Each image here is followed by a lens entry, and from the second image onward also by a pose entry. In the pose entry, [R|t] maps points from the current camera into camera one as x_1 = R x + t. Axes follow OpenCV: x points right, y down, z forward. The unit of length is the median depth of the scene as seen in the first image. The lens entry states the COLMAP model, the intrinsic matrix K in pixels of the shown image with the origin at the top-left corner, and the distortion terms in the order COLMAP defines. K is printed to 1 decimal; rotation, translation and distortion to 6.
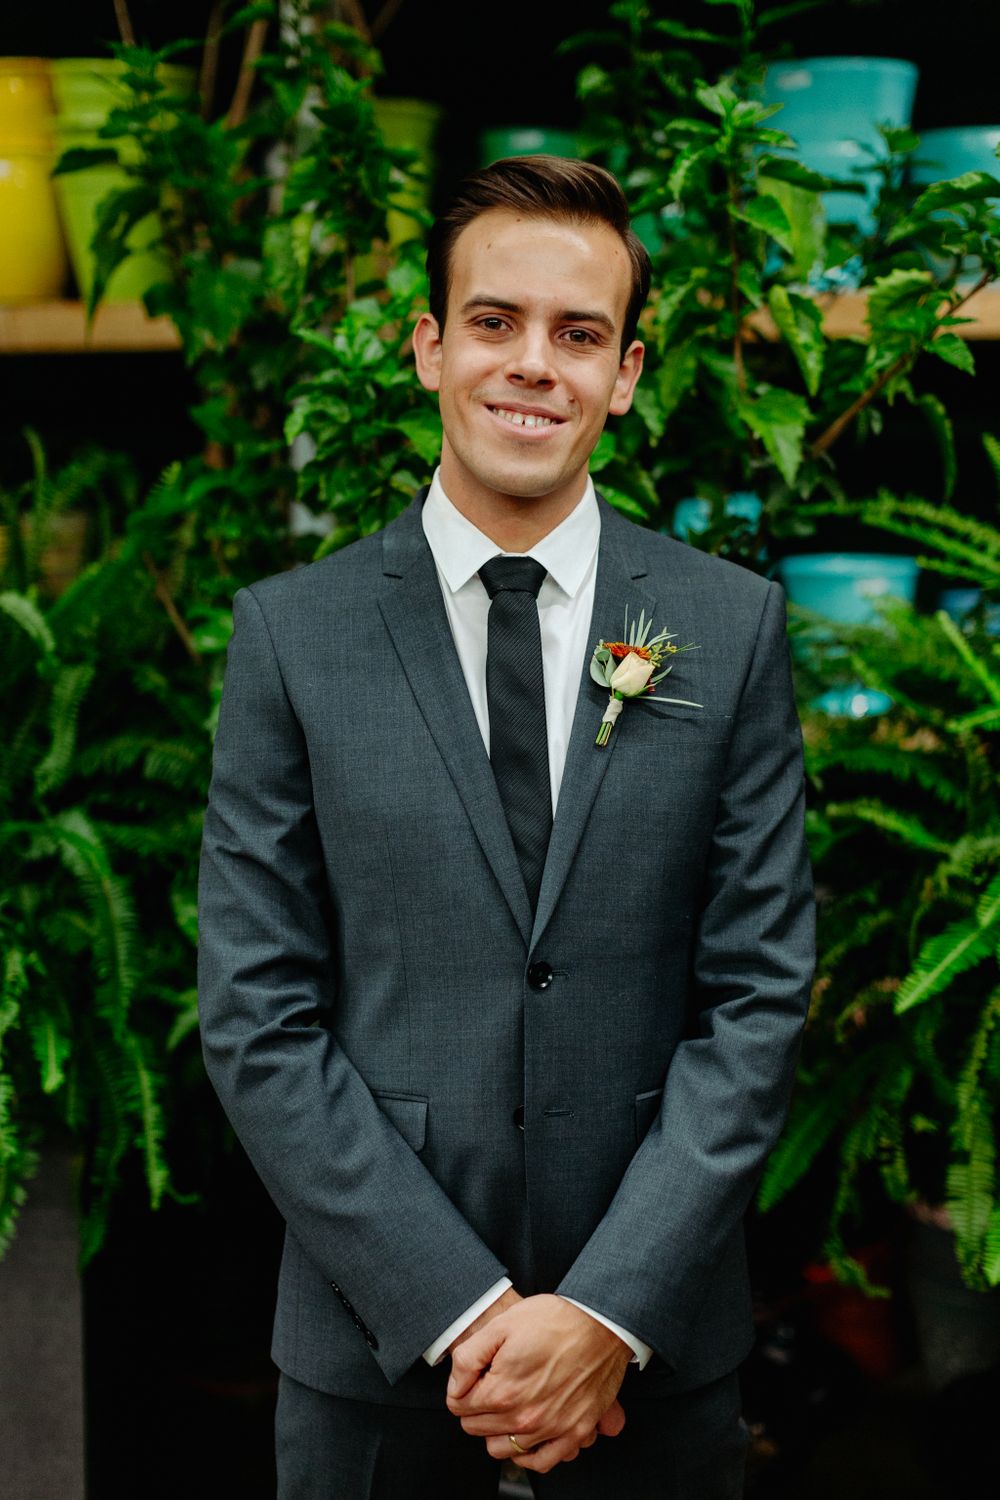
lens RADIAL K [[2309.8, 0, 467.0], [0, 2309.8, 719.3], [0, 0, 1]] dist [-0.014366, 0.113963]
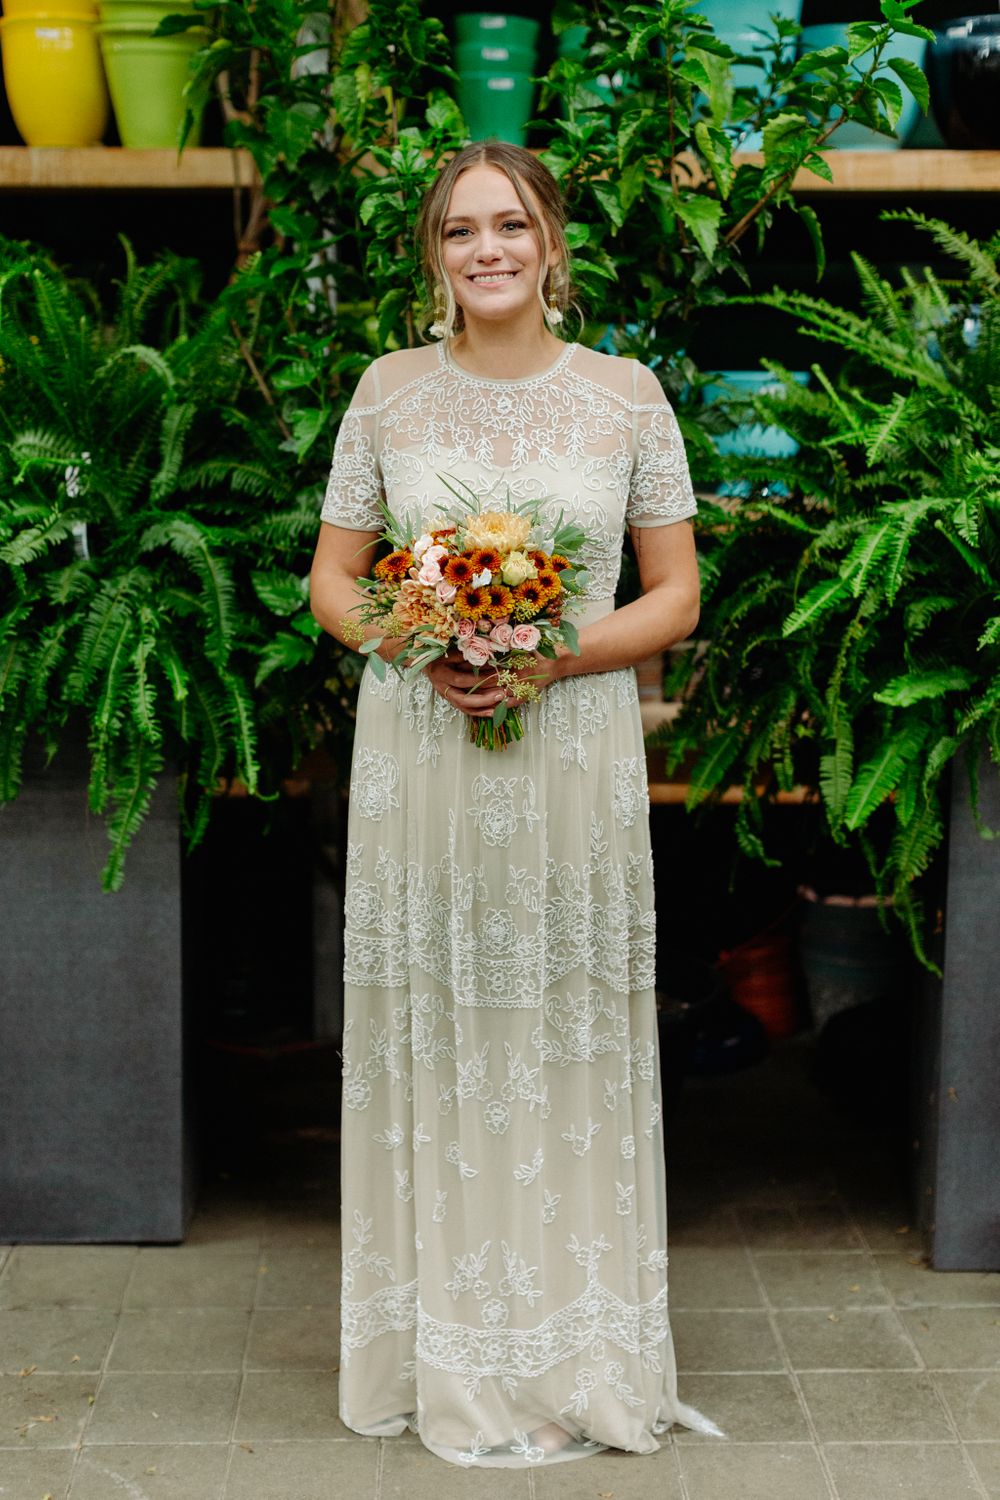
lens RADIAL K [[2655.4, 0, 623.1], [0, 2655.4, 750.2], [0, 0, 1]] dist [0.007630, 0.148115]
pose [[0.993897, -0.003797, 0.110250, -0.093663], [0.002651, 0.999941, 0.010535, 0.178028], [-0.110284, -0.010179, 0.993848, -0.619503]]
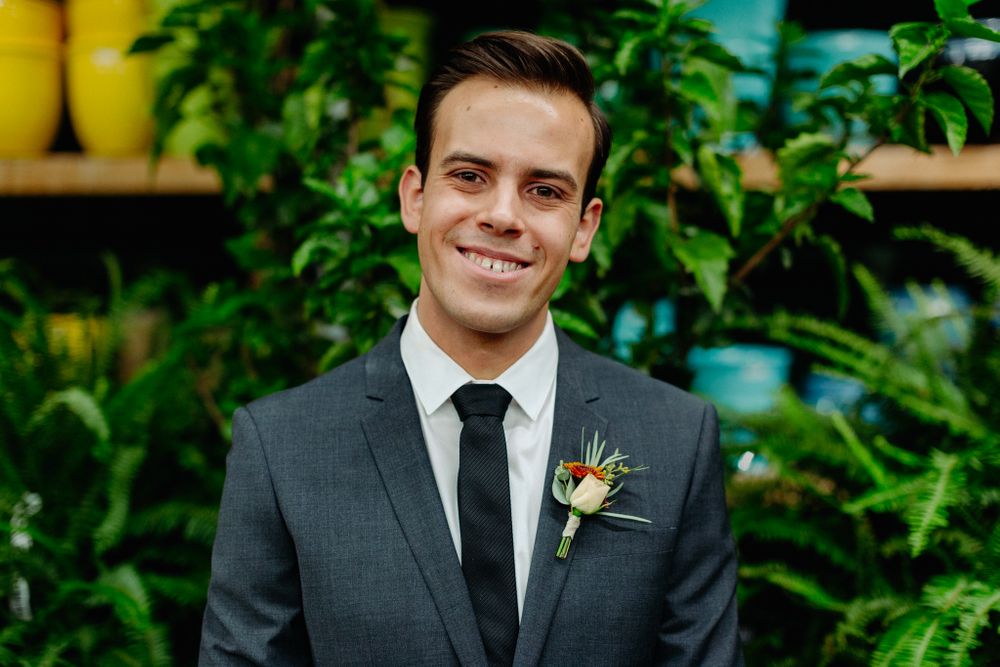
lens RADIAL K [[1439.8, 0, 476.5], [0, 1439.8, 306.3], [0, 0, 1]] dist [-0.018633, 0.059418]
pose [[0.999934, 0.005609, 0.010068, 0.008123], [-0.004866, 0.997369, -0.072330, -0.047774], [-0.010447, 0.072277, 0.997330, 0.248303]]
